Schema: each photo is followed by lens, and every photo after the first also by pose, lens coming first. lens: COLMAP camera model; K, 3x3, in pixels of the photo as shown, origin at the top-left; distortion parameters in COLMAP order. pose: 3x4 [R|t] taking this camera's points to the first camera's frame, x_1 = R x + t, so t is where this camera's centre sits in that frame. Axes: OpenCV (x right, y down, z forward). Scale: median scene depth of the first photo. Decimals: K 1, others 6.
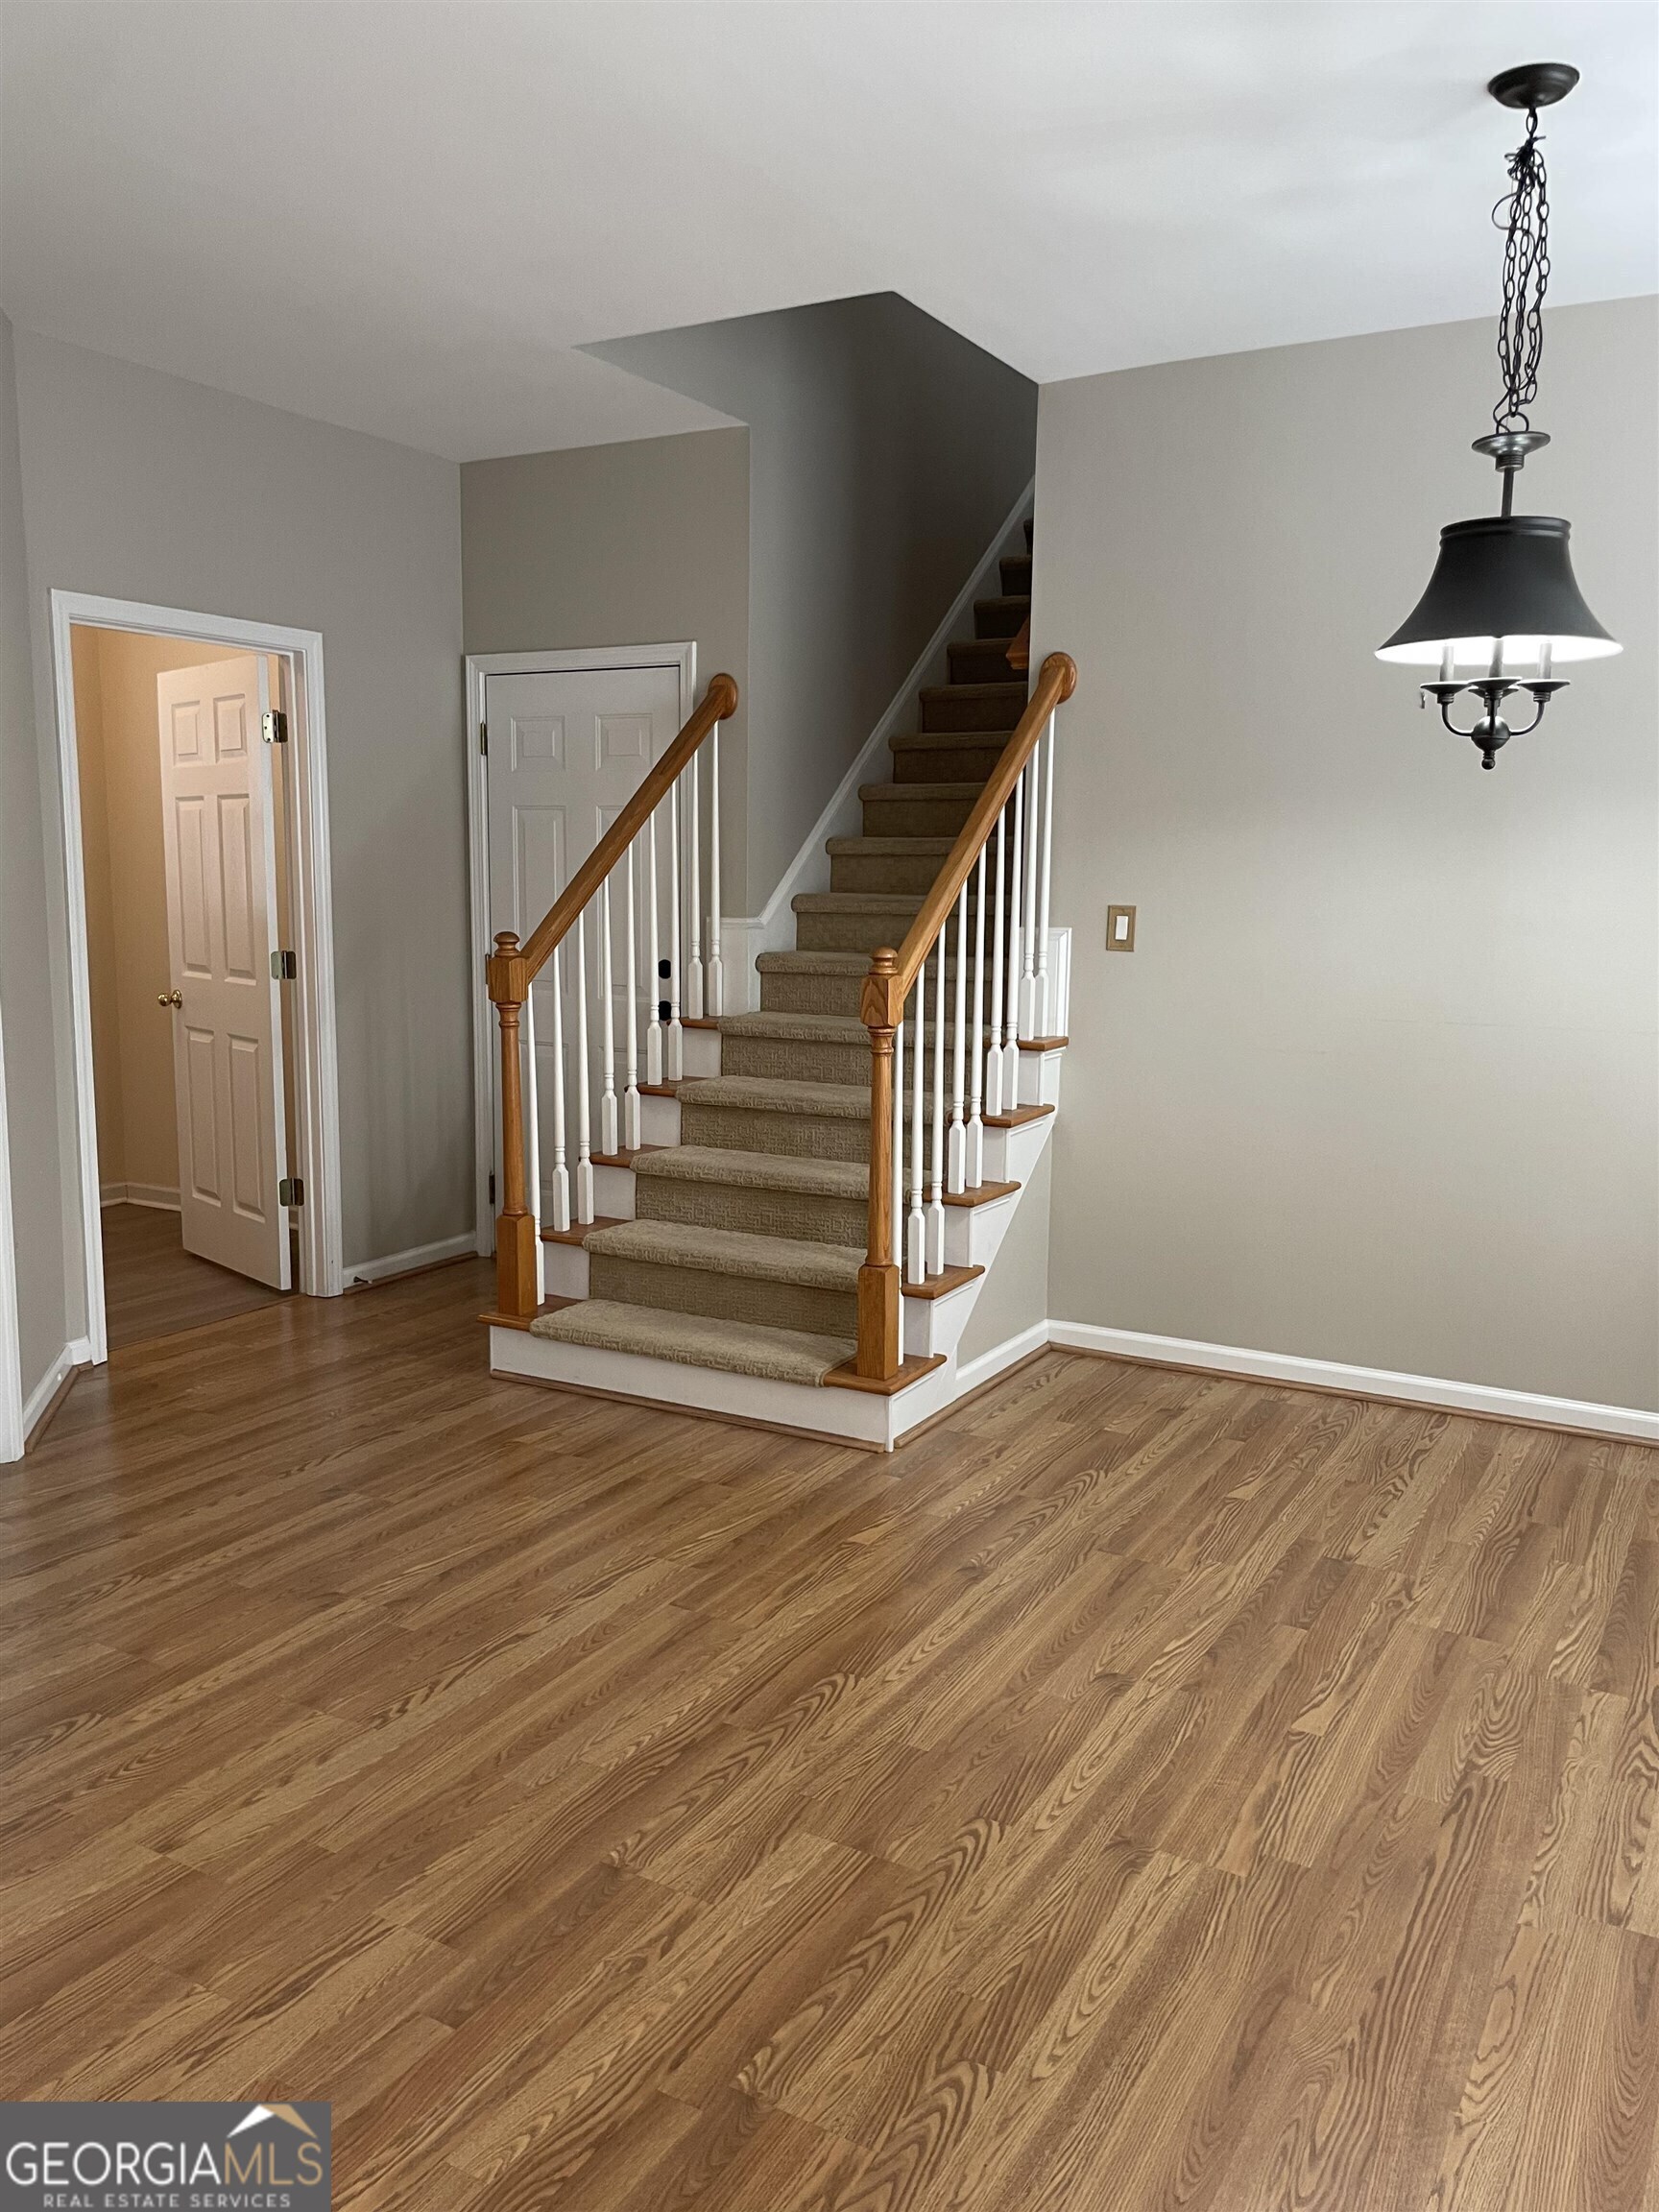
lens RADIAL K [[1695.7, 0, 833.6], [0, 1695.7, 1117.4], [0, 0, 1]] dist [0.100827, -0.131644]
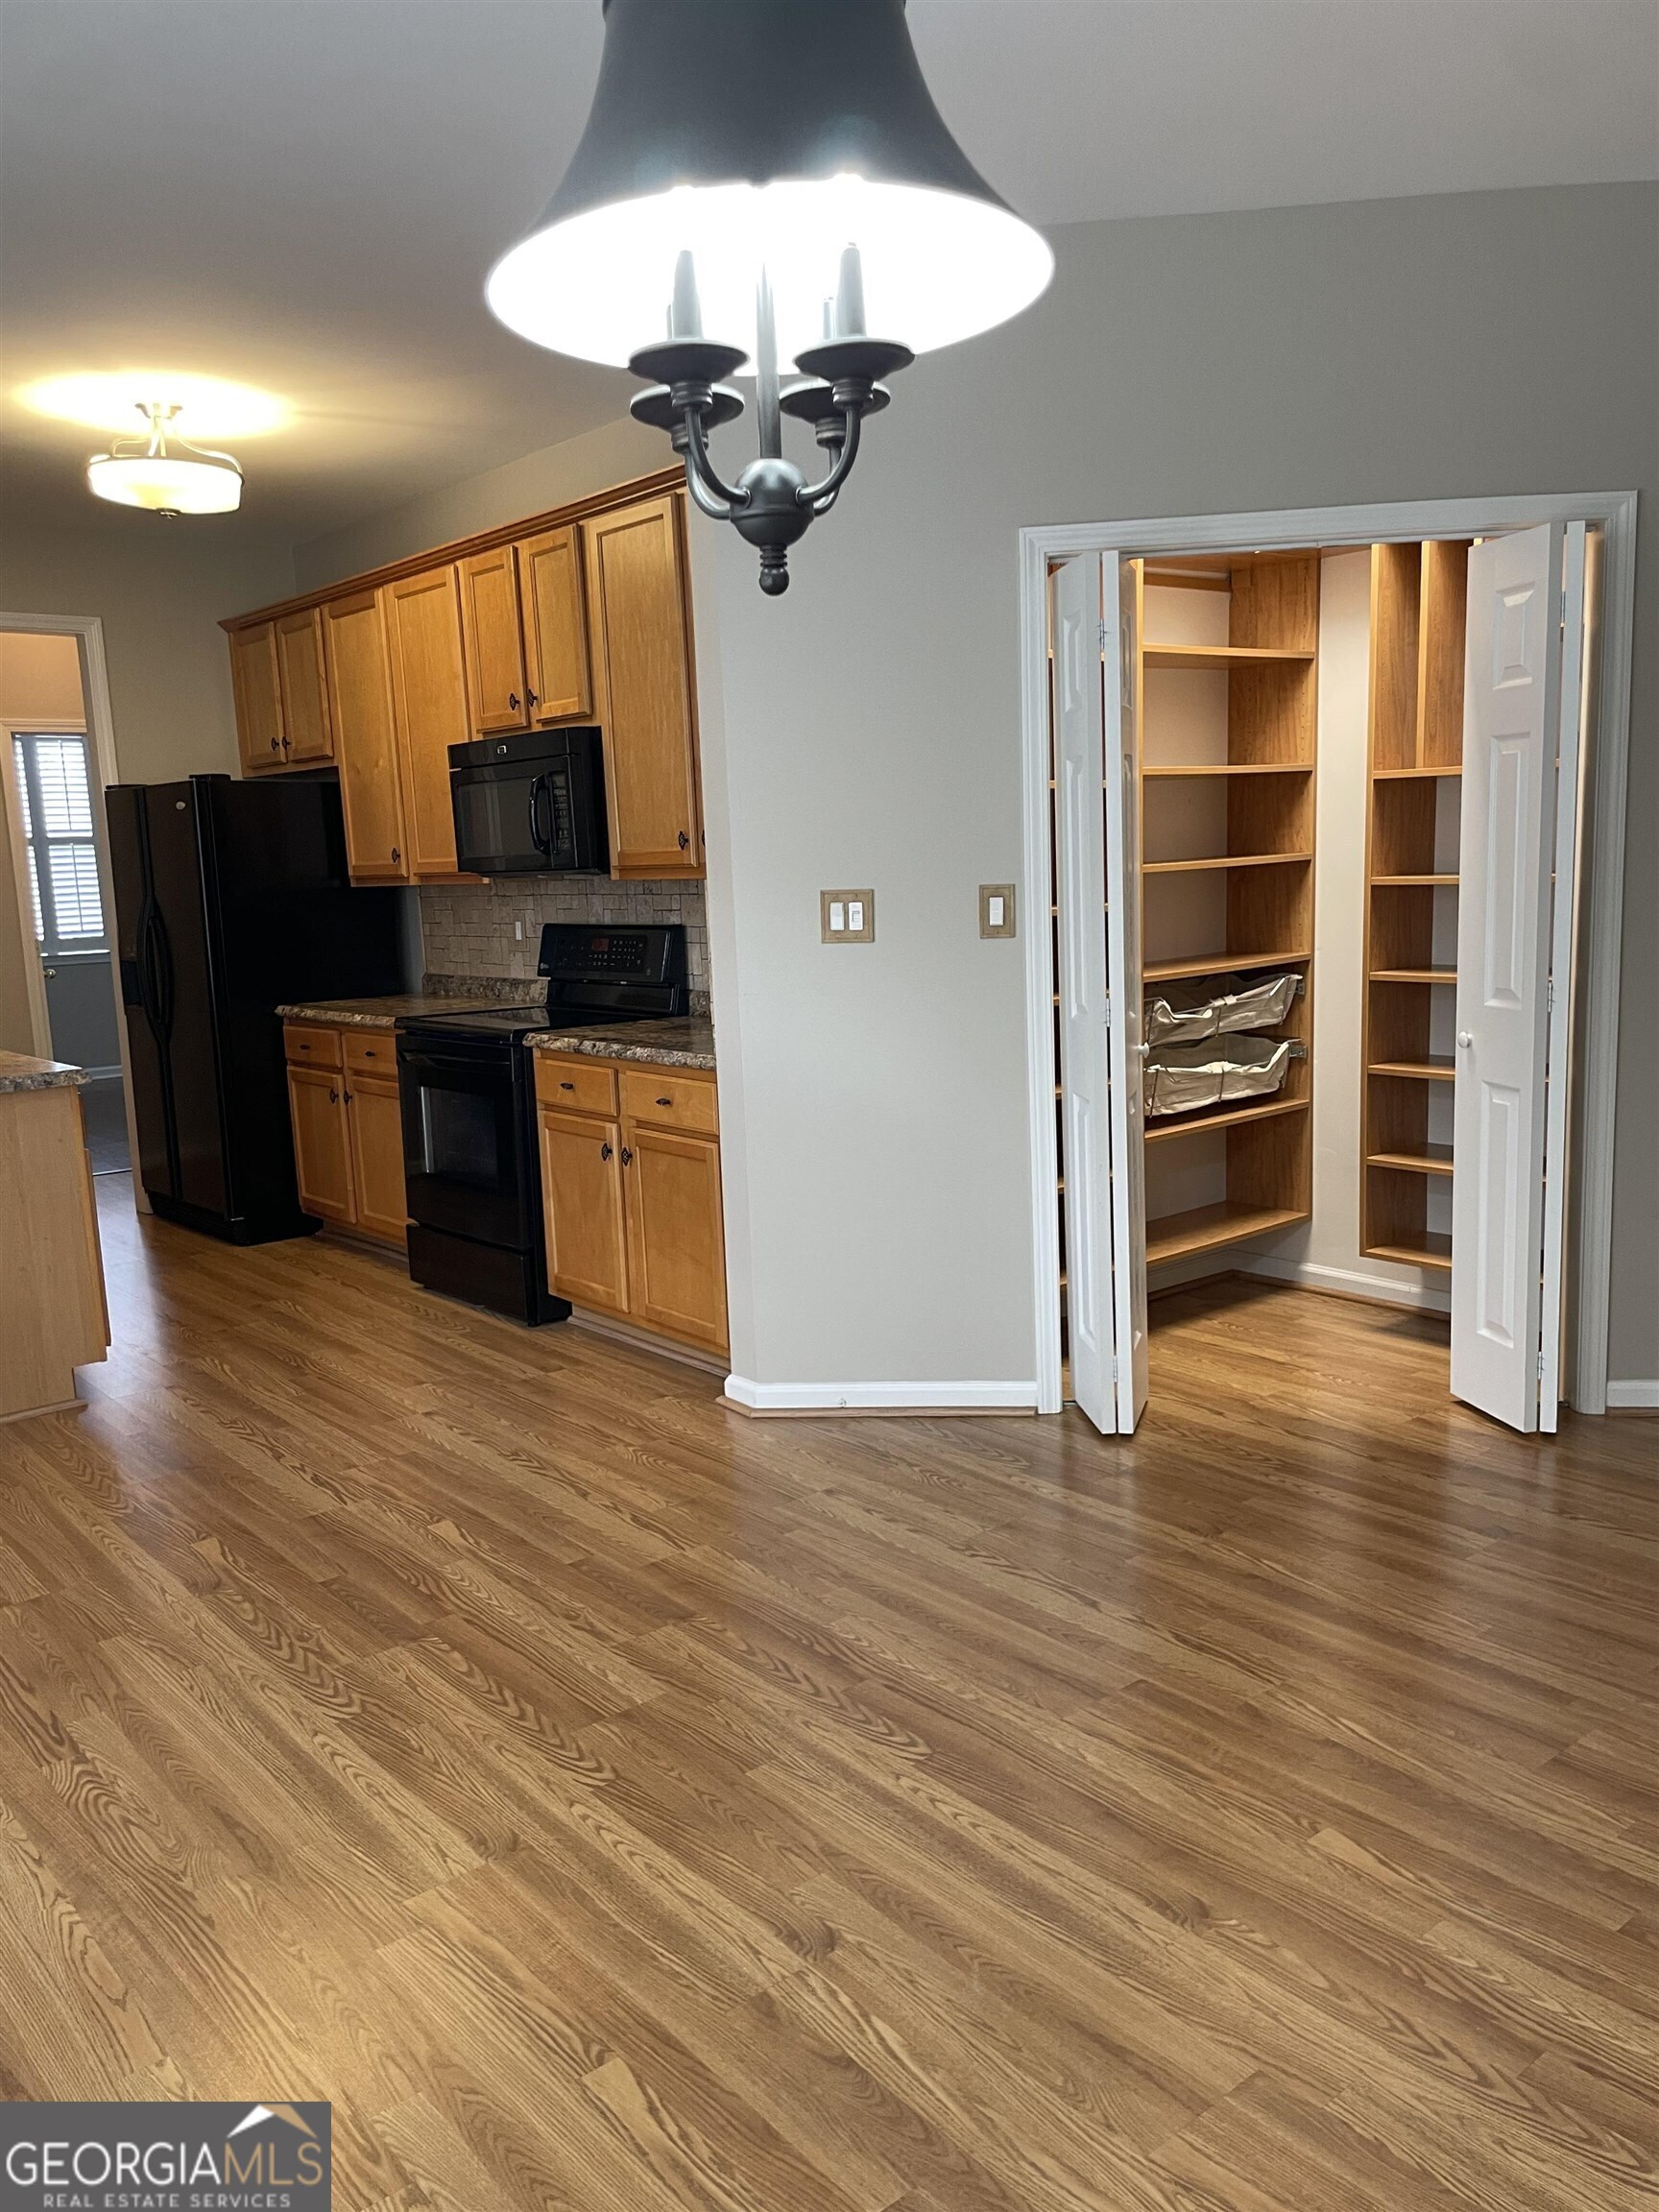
lens RADIAL K [[1695.7, 0, 833.6], [0, 1695.7, 1117.4], [0, 0, 1]] dist [0.100827, -0.131644]
pose [[-0.359149, 0.145464, -0.921874, 0.965111], [-0.103098, 0.975549, 0.194099, -0.200608], [0.927568, 0.164754, -0.335371, 1.450643]]
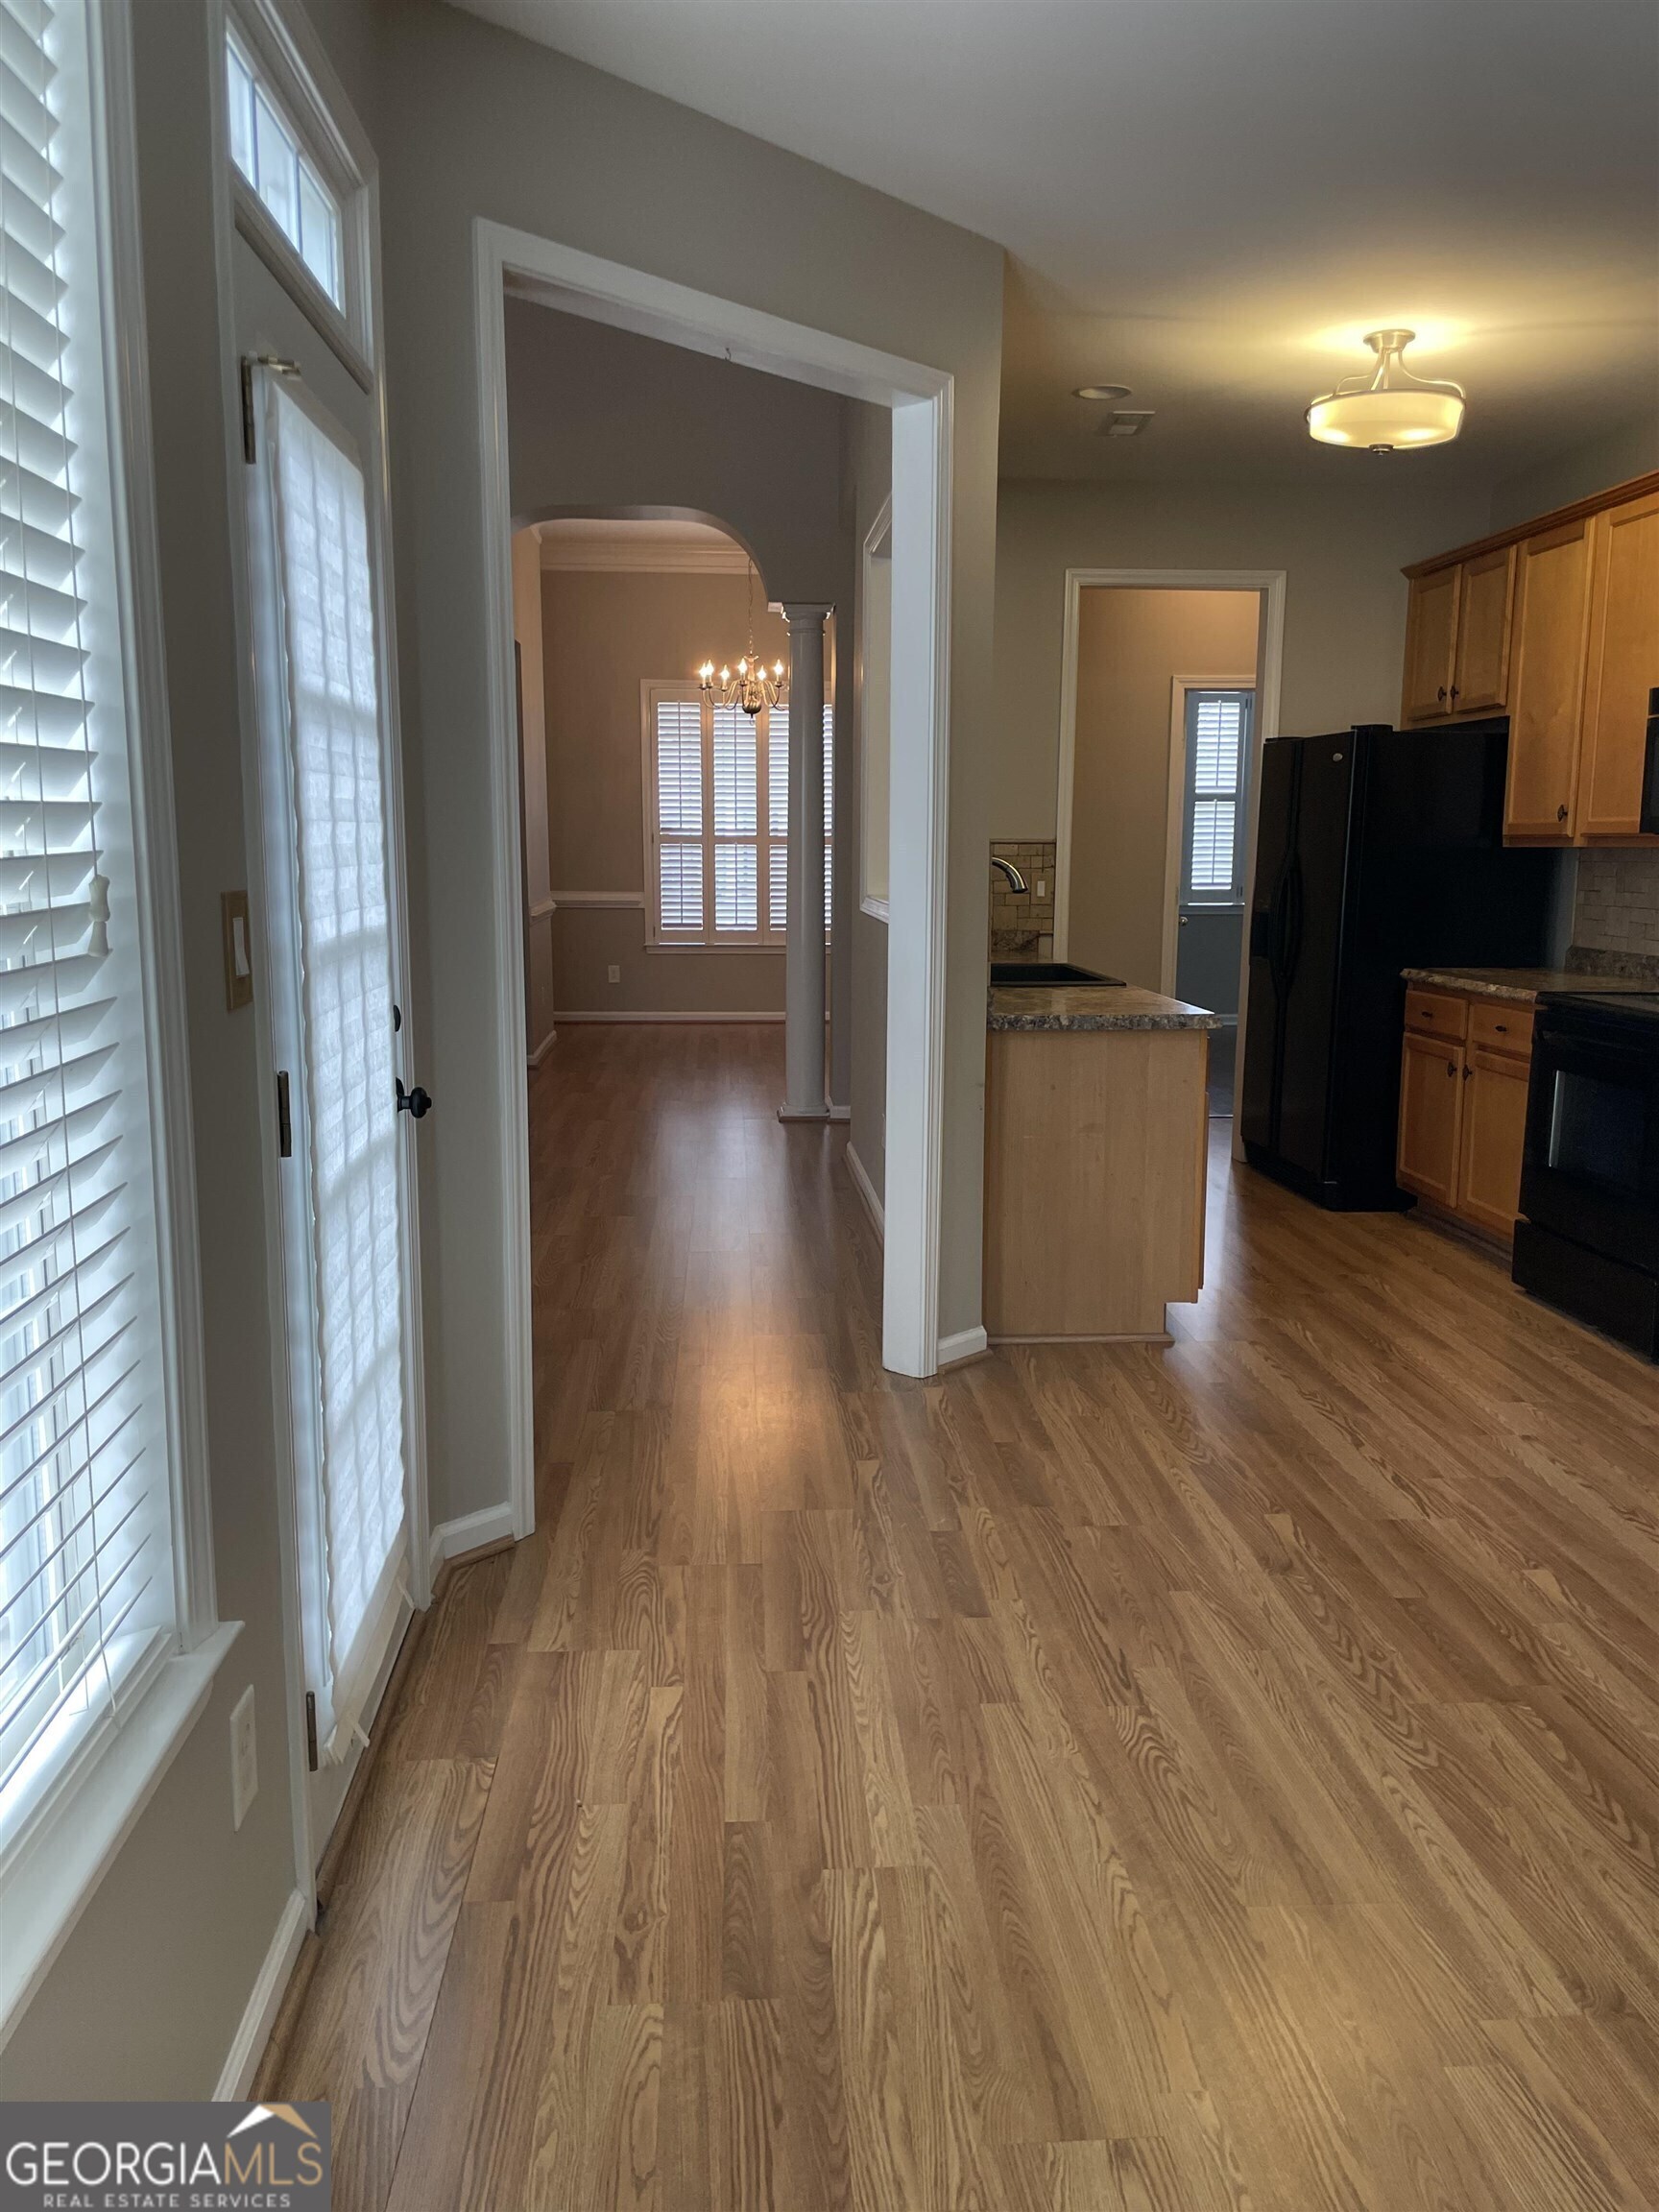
lens RADIAL K [[1693.0, 0, 829.5], [0, 1693.0, 1106.0], [0, 0, 1]] dist [0.089561, -0.120413]
pose [[-0.836844, 0.069201, -0.543051, 0.901058], [-0.095611, 0.958257, 0.269448, -0.170395], [0.539028, 0.277407, -0.795295, 1.341982]]
